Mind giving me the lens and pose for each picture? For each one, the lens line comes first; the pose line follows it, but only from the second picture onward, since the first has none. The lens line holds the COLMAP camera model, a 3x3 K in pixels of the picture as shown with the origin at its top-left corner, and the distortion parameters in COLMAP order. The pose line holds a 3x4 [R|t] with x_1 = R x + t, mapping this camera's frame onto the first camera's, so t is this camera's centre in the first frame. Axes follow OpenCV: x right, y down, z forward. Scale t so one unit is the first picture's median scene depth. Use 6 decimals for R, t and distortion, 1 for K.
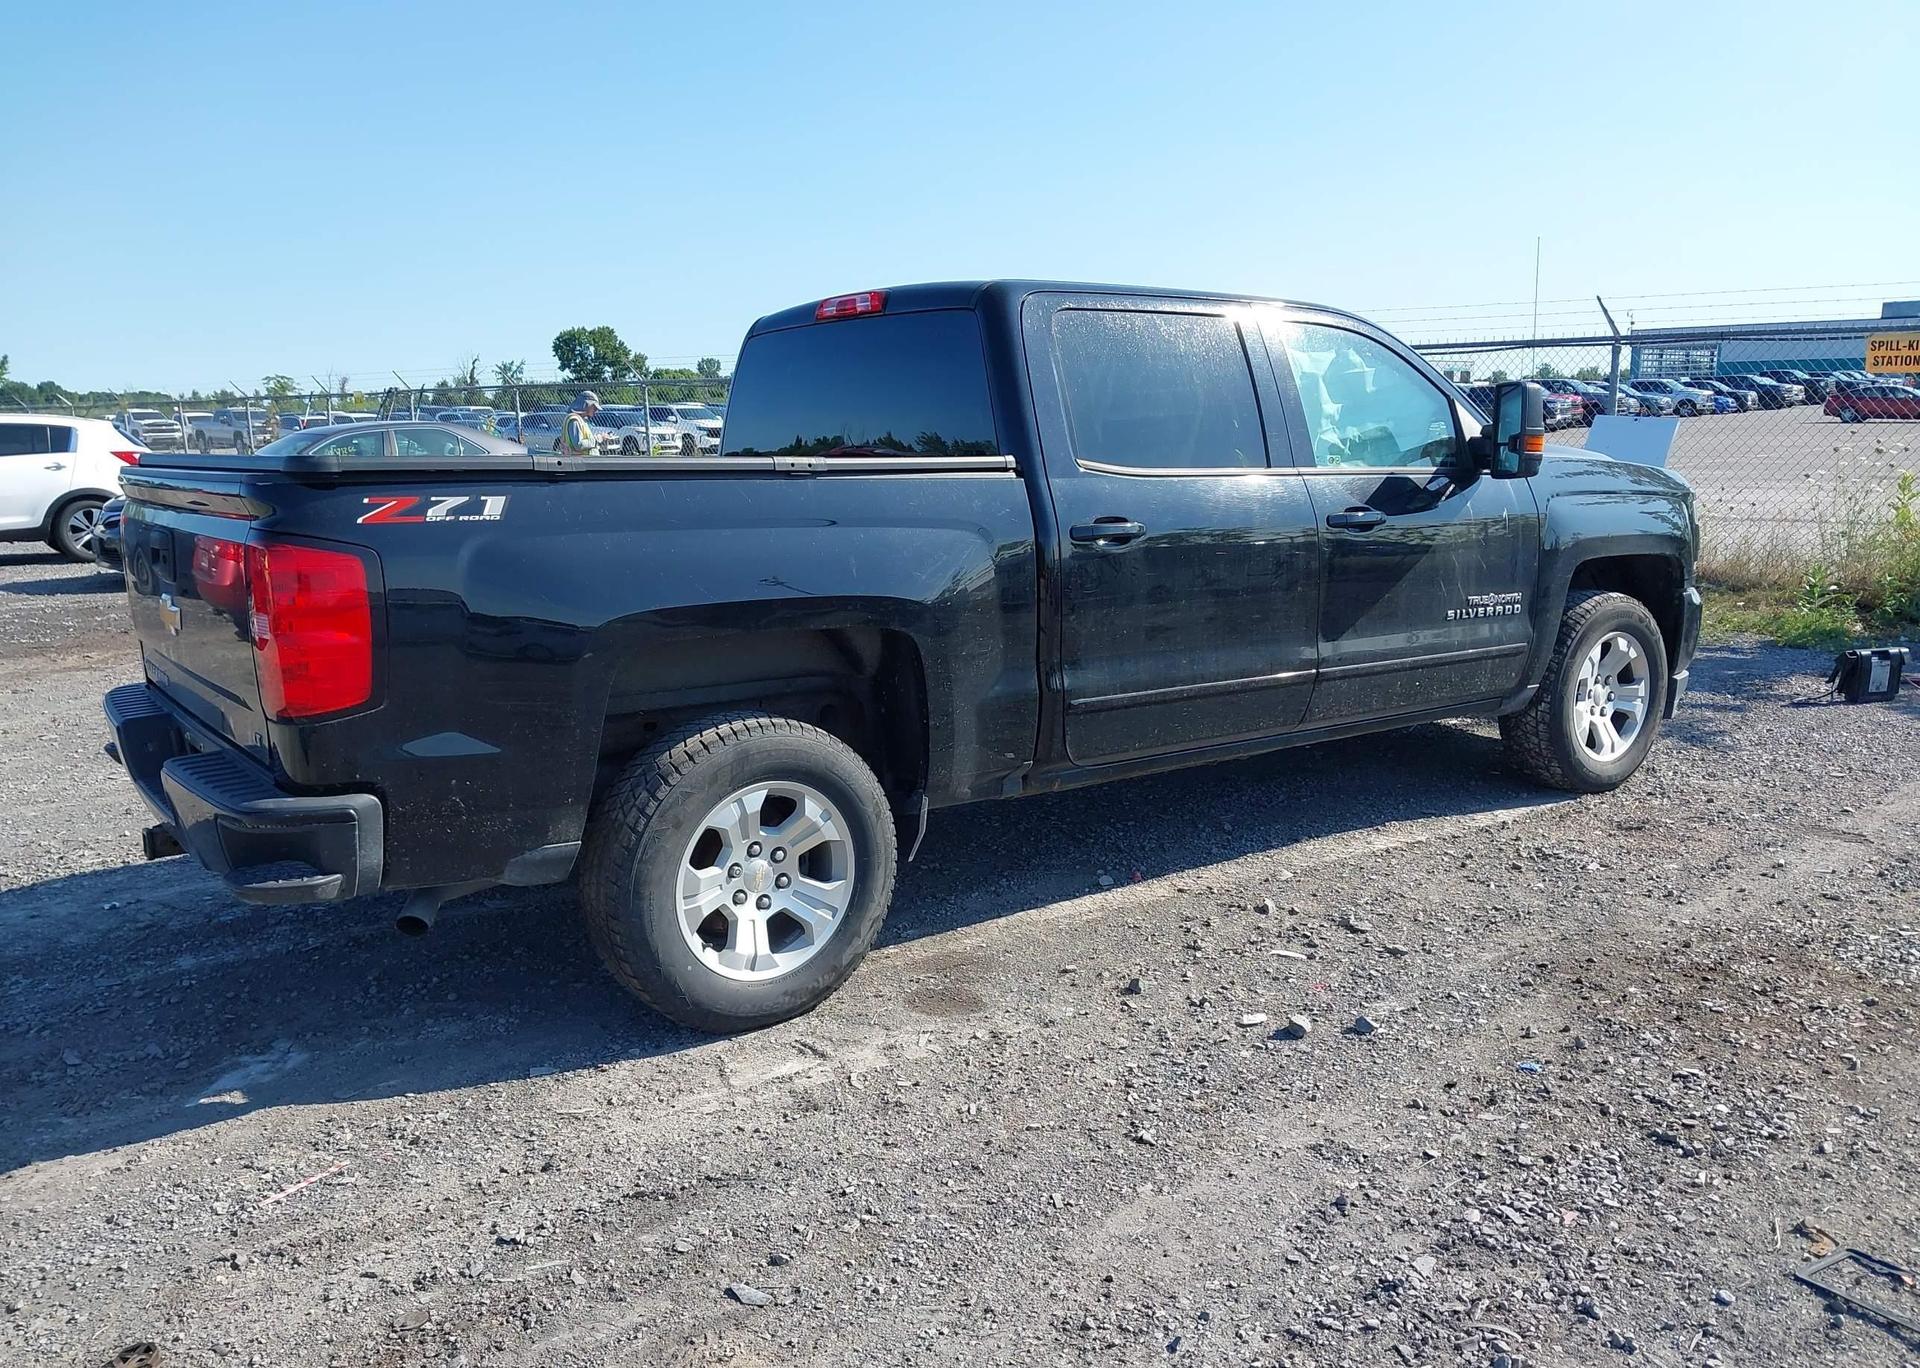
lens RADIAL K [[1519.4, 0, 934.4], [0, 1519.4, 688.5], [0, 0, 1]] dist [-0.001446, -0.004585]
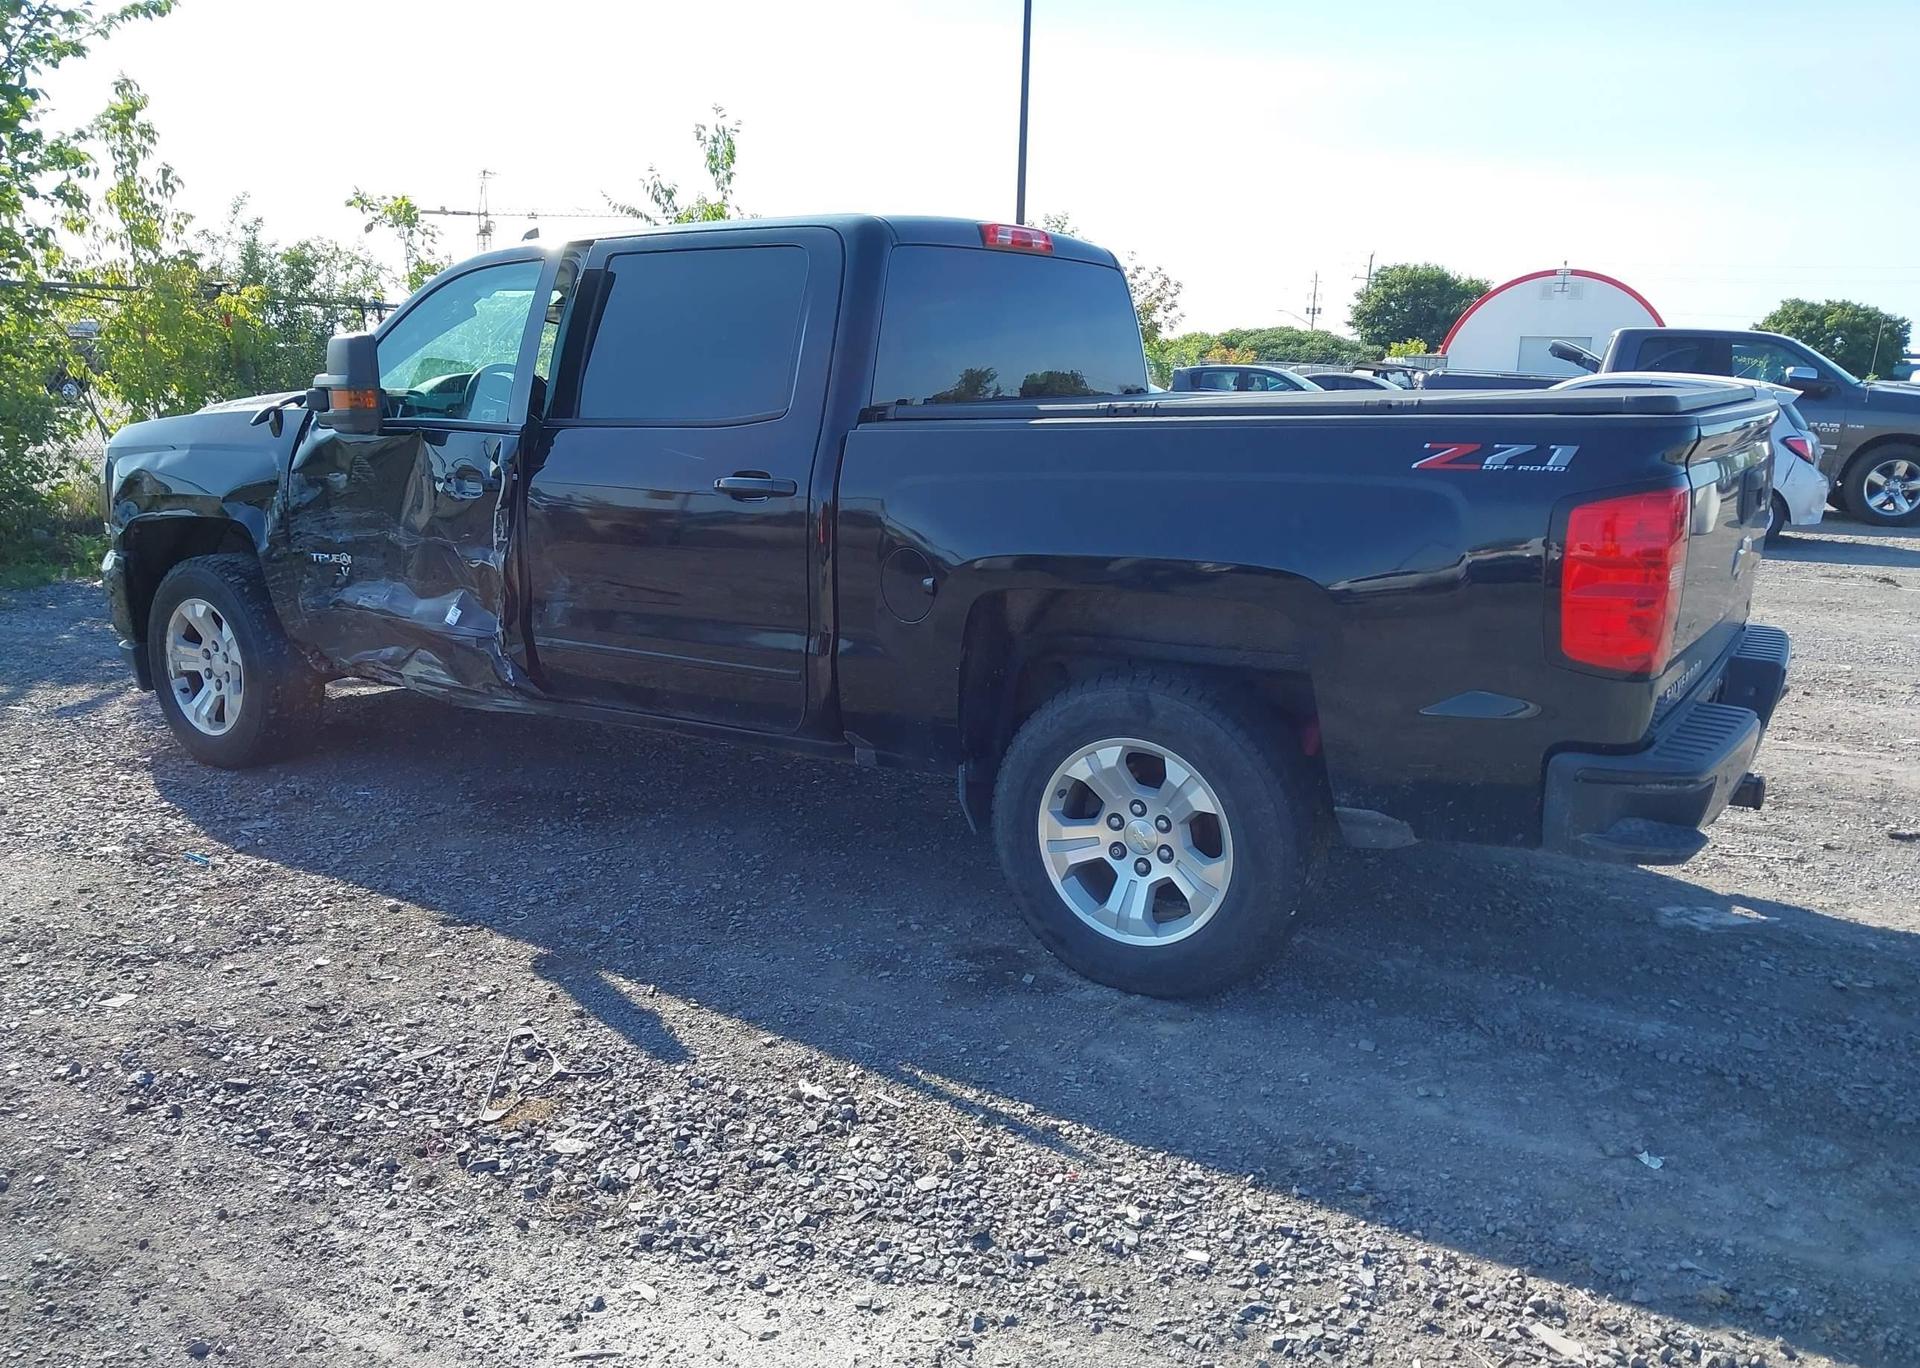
lens RADIAL K [[1518.0, 0, 935.1], [0, 1518.0, 697.7], [0, 0, 1]] dist [0.007025, -0.009700]
pose [[-0.357969, -0.184538, 0.915316, -1.194185], [0.159643, 0.953746, 0.254720, -0.283495], [-0.919985, 0.237306, -0.311951, 1.753741]]
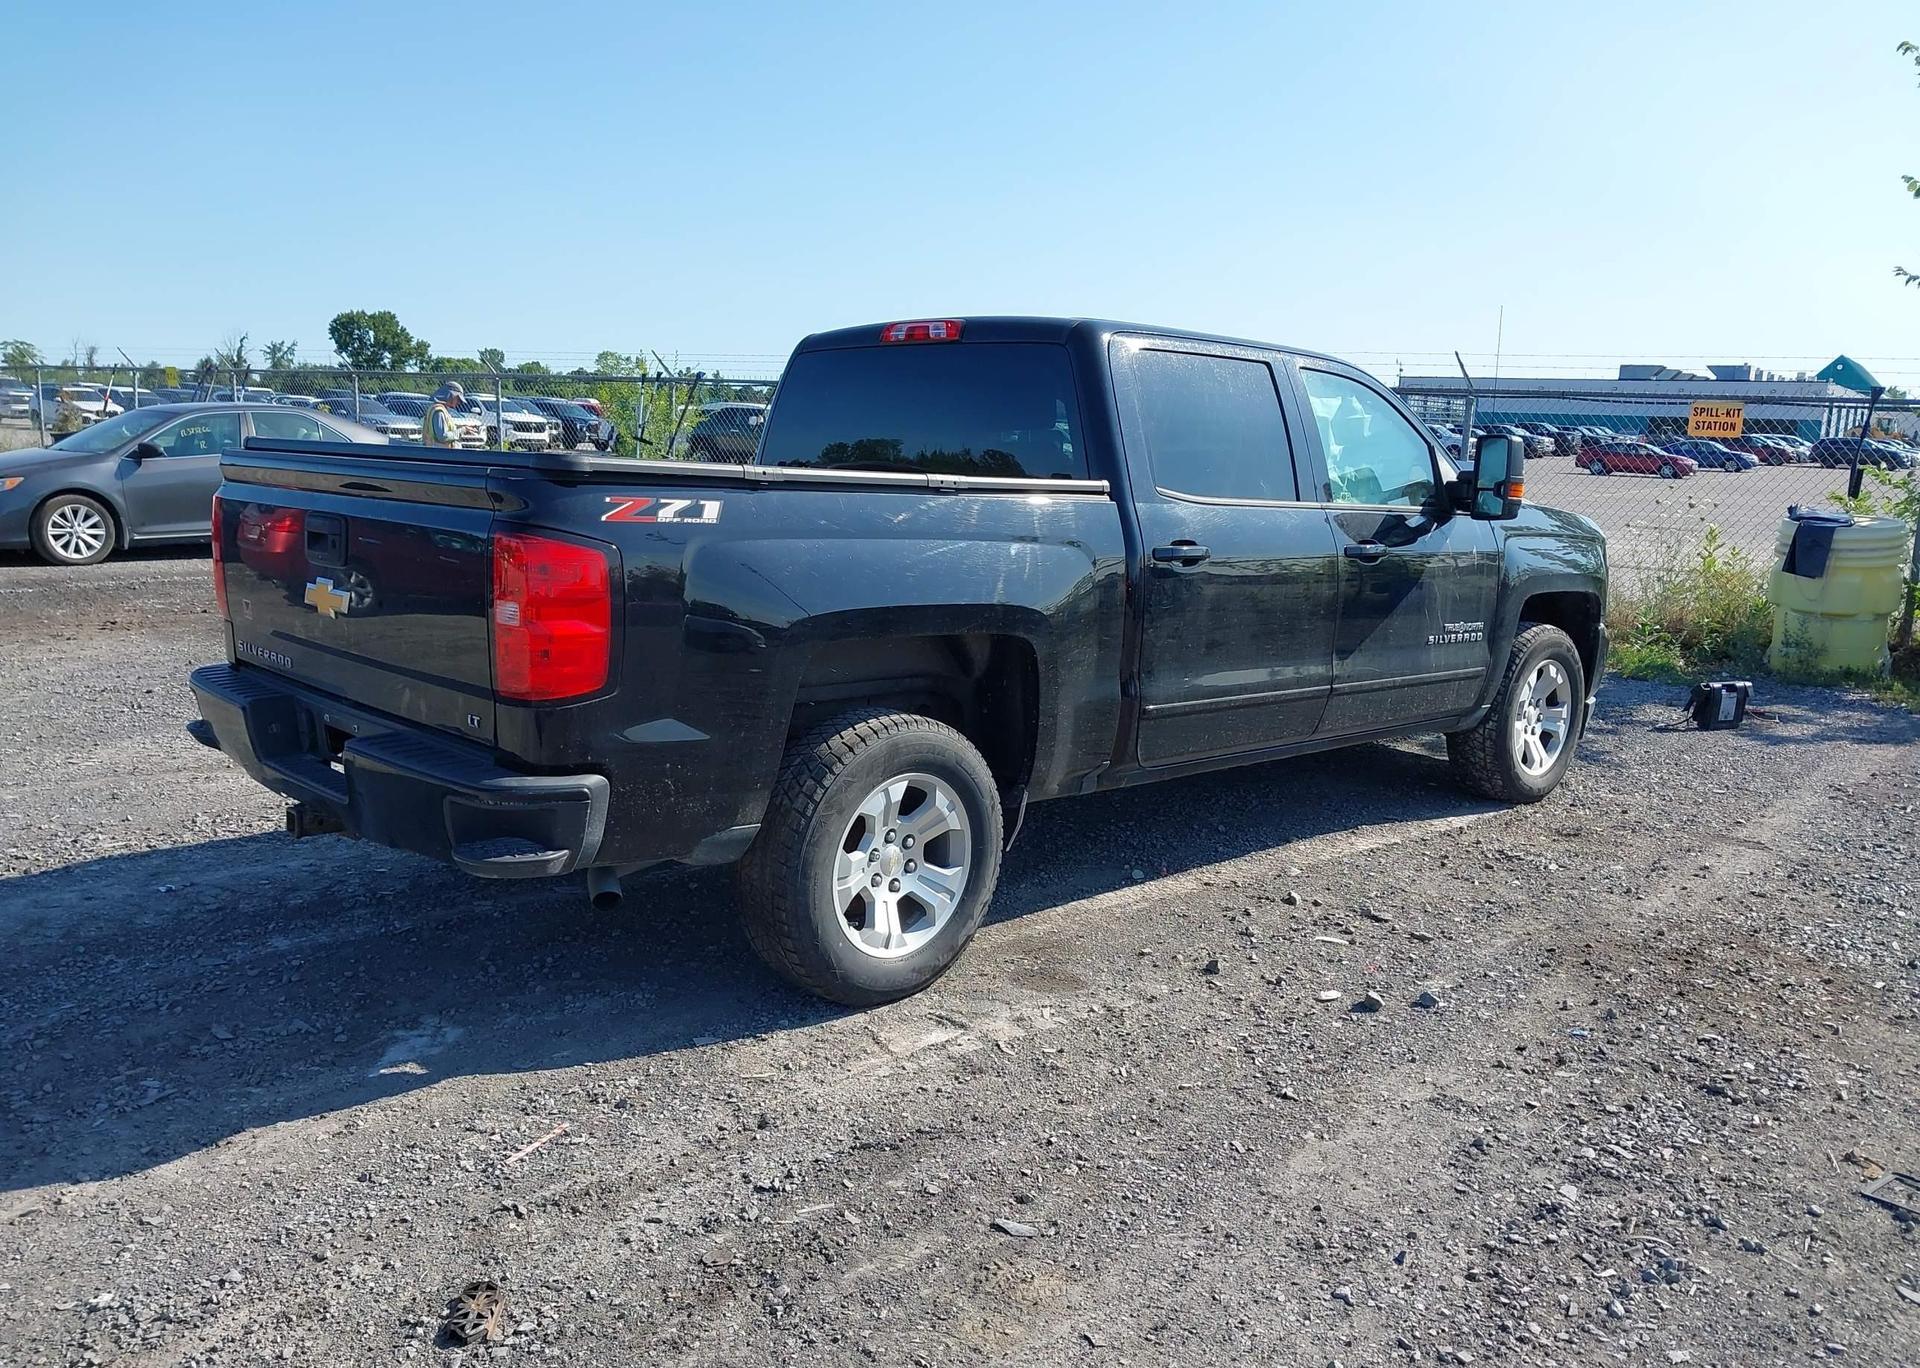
lens RADIAL K [[1518.5, 0, 939.2], [0, 1518.5, 681.9], [0, 0, 1]] dist [0.003361, -0.009275]
pose [[0.989274, 0.029331, 0.143099, -0.236611], [-0.027639, 0.999523, -0.013804, 0.010433], [-0.143436, 0.009700, 0.989612, -0.067339]]
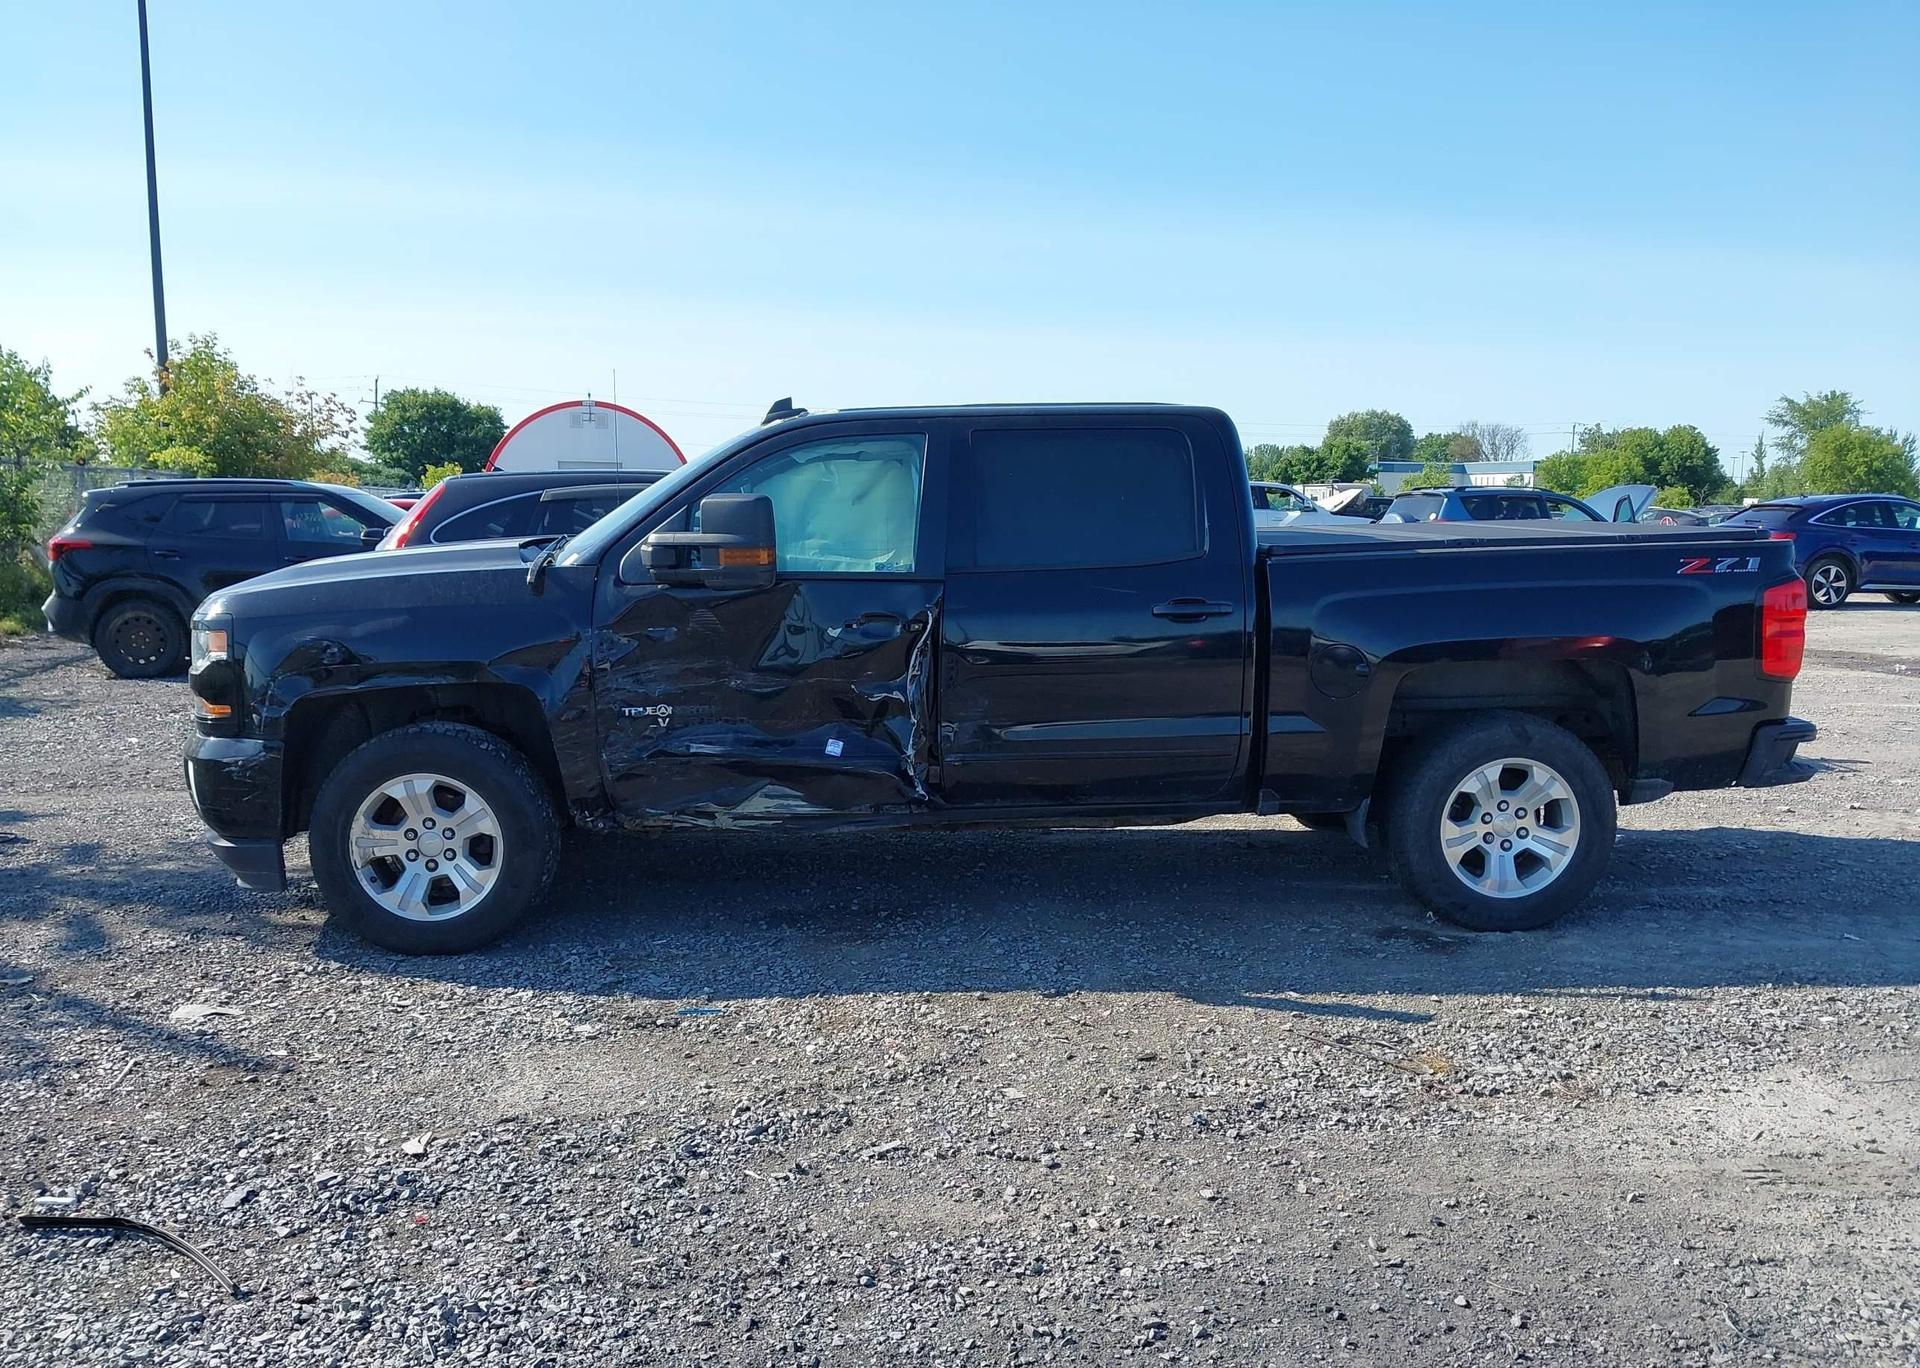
lens RADIAL K [[1524.0, 0, 960.0], [0, 1524.0, 684.0], [0, 0, 1]] dist [0.049613, -0.005056]
pose [[-0.847308, -0.048111, 0.528919, -0.719176], [0.106438, 0.960302, 0.257860, -0.486206], [-0.520327, 0.274784, -0.808550, 2.731084]]
